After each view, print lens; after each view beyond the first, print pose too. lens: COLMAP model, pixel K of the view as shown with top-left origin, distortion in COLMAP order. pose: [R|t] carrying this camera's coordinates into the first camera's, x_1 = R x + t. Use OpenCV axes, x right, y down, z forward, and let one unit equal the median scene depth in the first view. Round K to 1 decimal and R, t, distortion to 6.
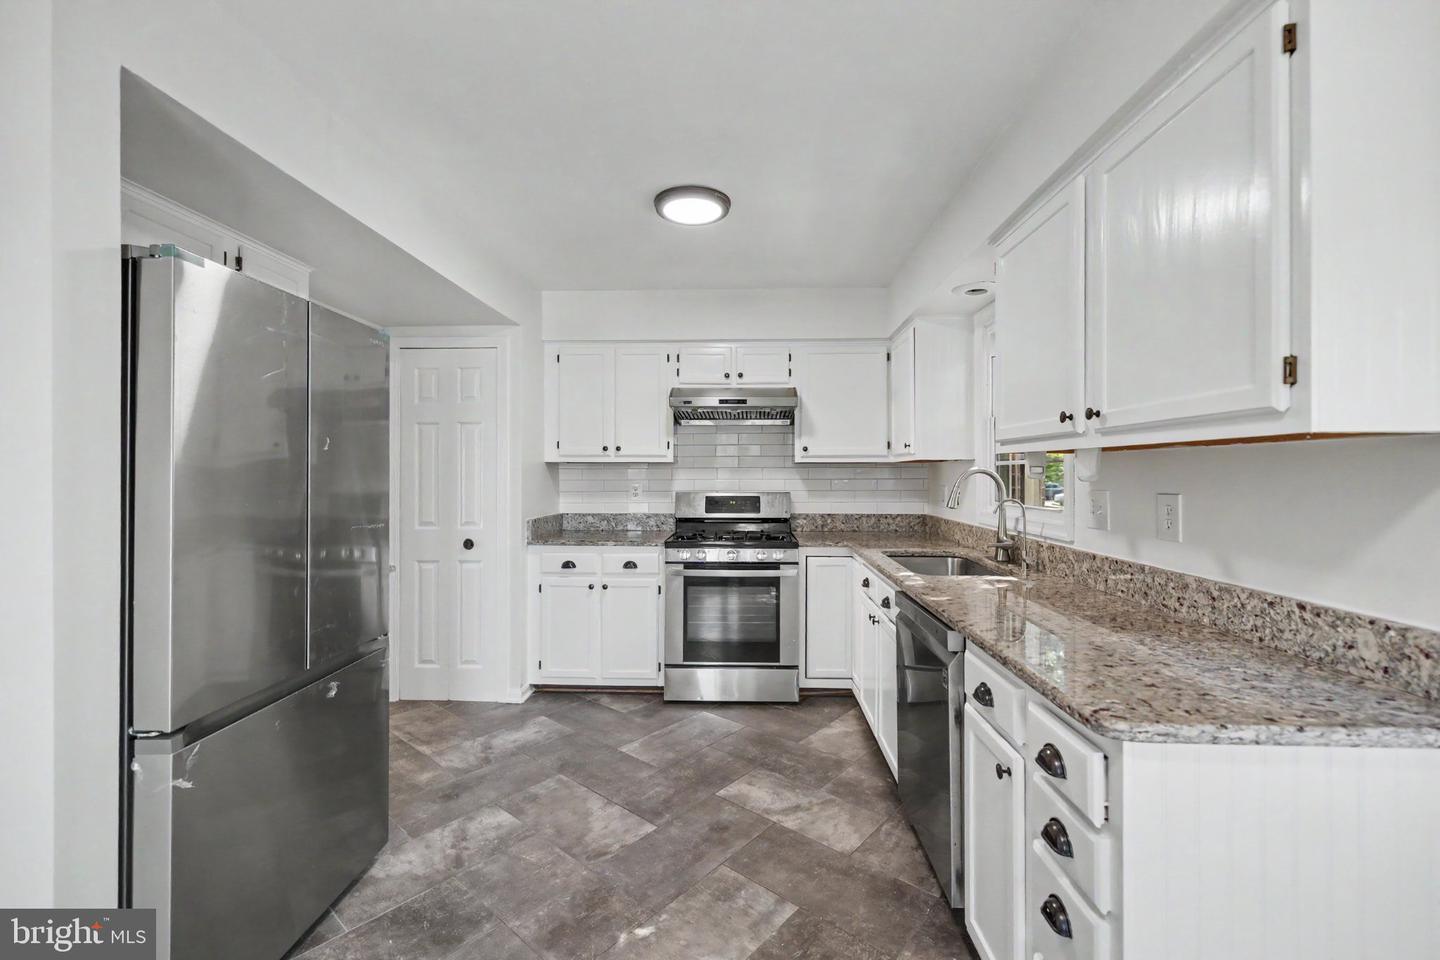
lens RADIAL K [[606.0, 0, 724.5], [0, 606.0, 471.5], [0, 0, 1]] dist [-0.000594, 0.000455]
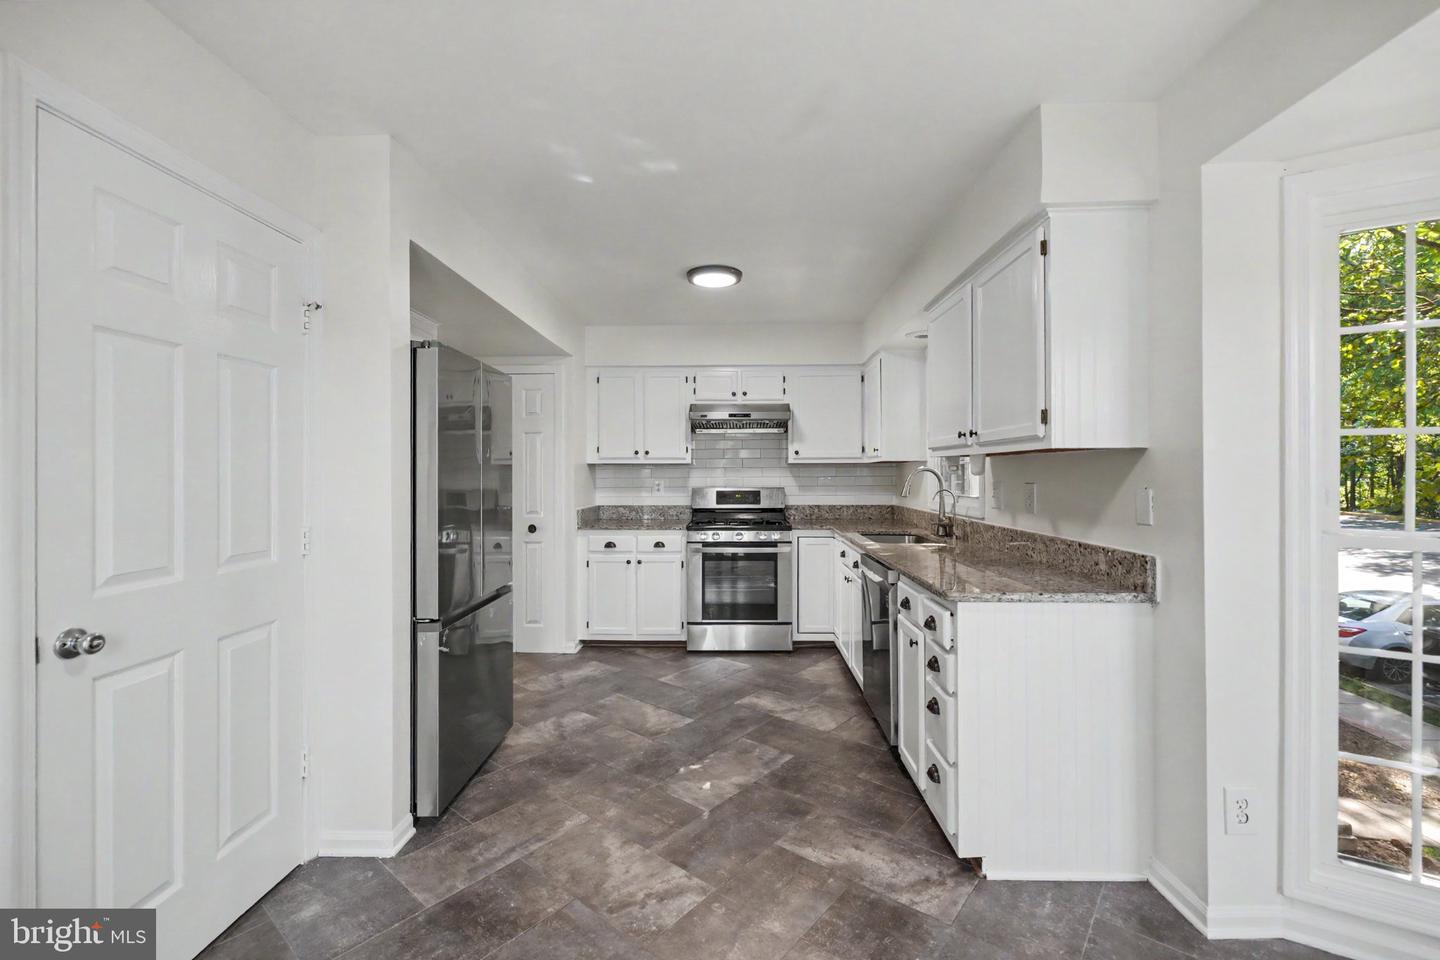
lens RADIAL K [[606.0, 0, 721.3], [0, 606.0, 470.4], [0, 0, 1]] dist [-0.000594, 0.000455]
pose [[0.999934, -0.004046, 0.010785, -0.059831], [0.004074, 0.999988, -0.002639, 0.003512], [-0.010774, 0.002683, 0.999938, -0.418734]]
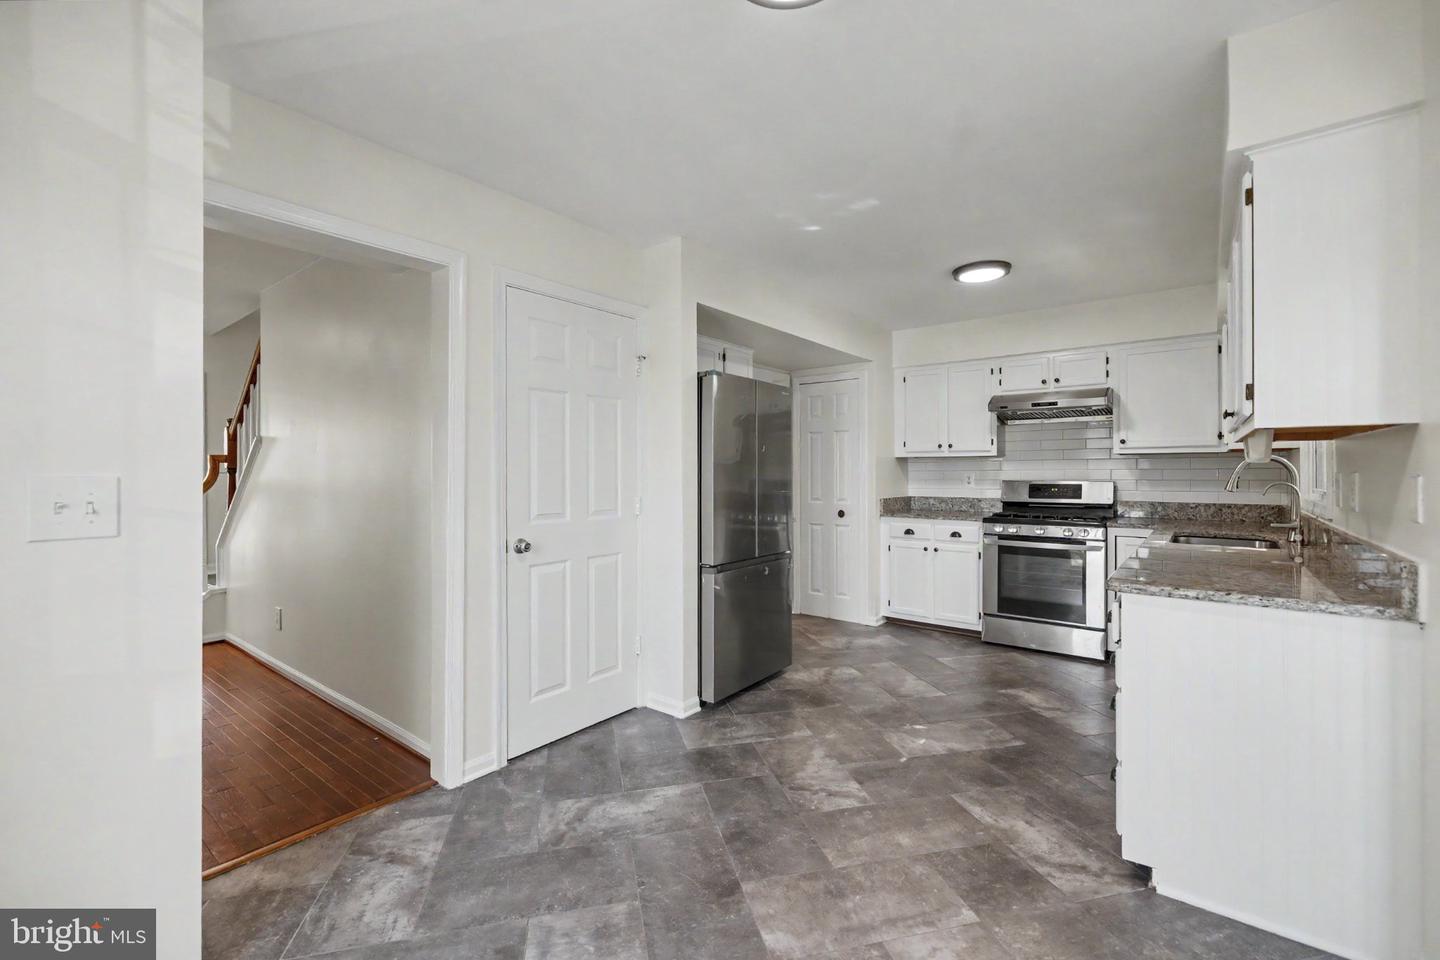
lens RADIAL K [[606.0, 0, 721.5], [0, 606.0, 469.6], [0, 0, 1]] dist [-0.000594, 0.000455]
pose [[0.805955, -0.004433, -0.591961, 0.326663], [0.004367, 0.999989, -0.001544, 0.020618], [0.591961, -0.001341, 0.805965, -0.546024]]
